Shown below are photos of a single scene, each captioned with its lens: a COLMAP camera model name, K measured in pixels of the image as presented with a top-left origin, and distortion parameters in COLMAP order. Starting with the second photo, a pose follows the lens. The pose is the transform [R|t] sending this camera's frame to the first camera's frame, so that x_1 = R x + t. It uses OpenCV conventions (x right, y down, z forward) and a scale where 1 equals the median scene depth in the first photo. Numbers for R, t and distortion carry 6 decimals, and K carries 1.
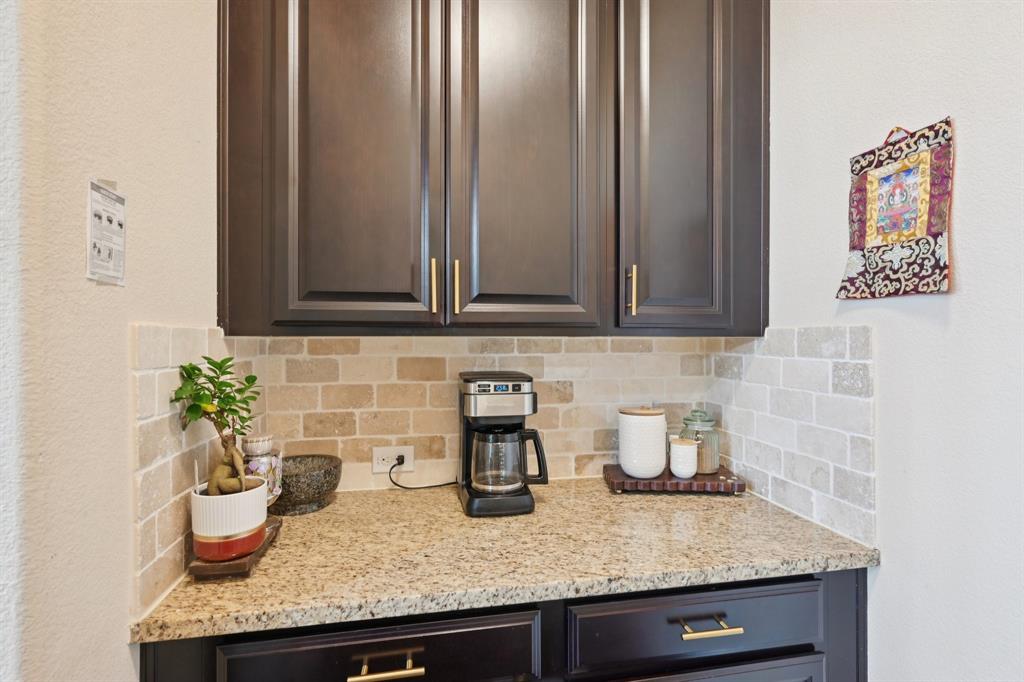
lens RADIAL K [[465.9, 0, 514.0], [0, 465.9, 341.7], [0, 0, 1]] dist [0.008682, -0.000169]
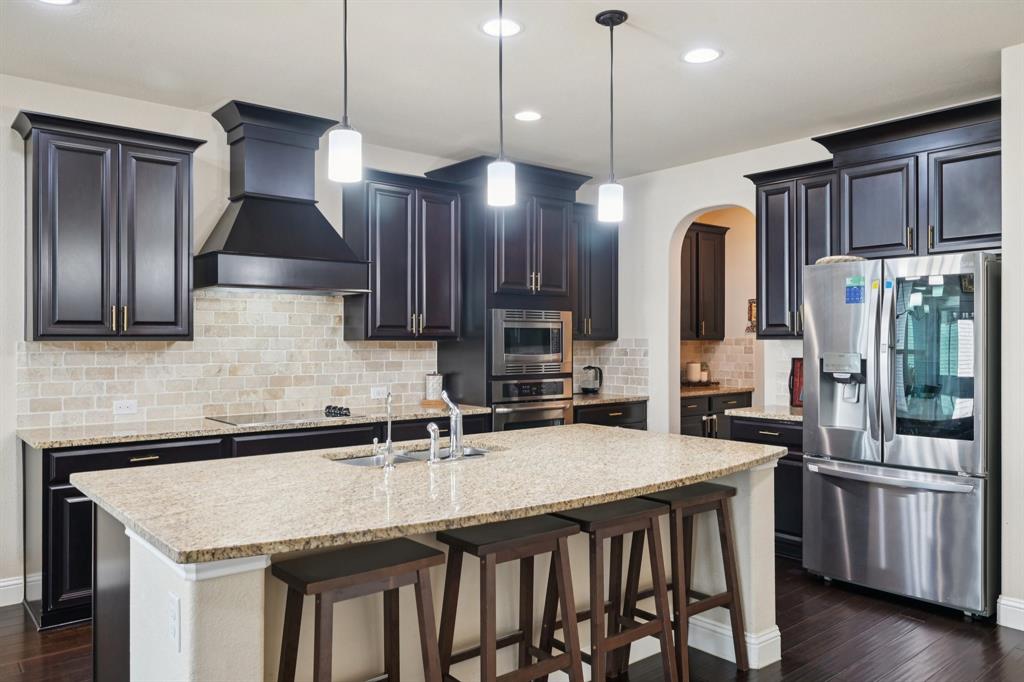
lens RADIAL K [[734.4, 0, 509.4], [0, 734.4, 344.3], [0, 0, 1]] dist [0.008083, 0.005049]
pose [[0.873521, 0.000169, 0.486786, -4.196944], [0.000739, 0.999998, -0.001672, 0.031388], [-0.486785, 0.001821, 0.873520, -3.588227]]
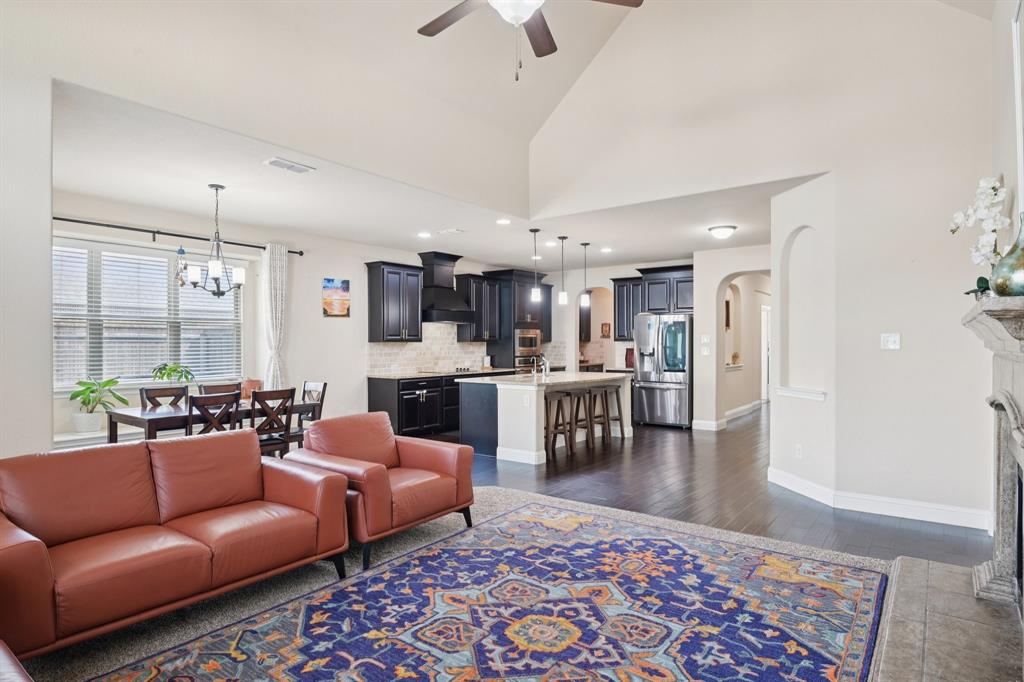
lens RADIAL K [[559.2, 0, 508.9], [0, 559.2, 342.0], [0, 0, 1]] dist [-0.004287, -0.000231]
pose [[0.743809, 0.001128, 0.668392, -7.788879], [0.004558, 0.999967, -0.006760, 0.058657], [-0.668377, 0.008075, 0.743779, -5.839572]]
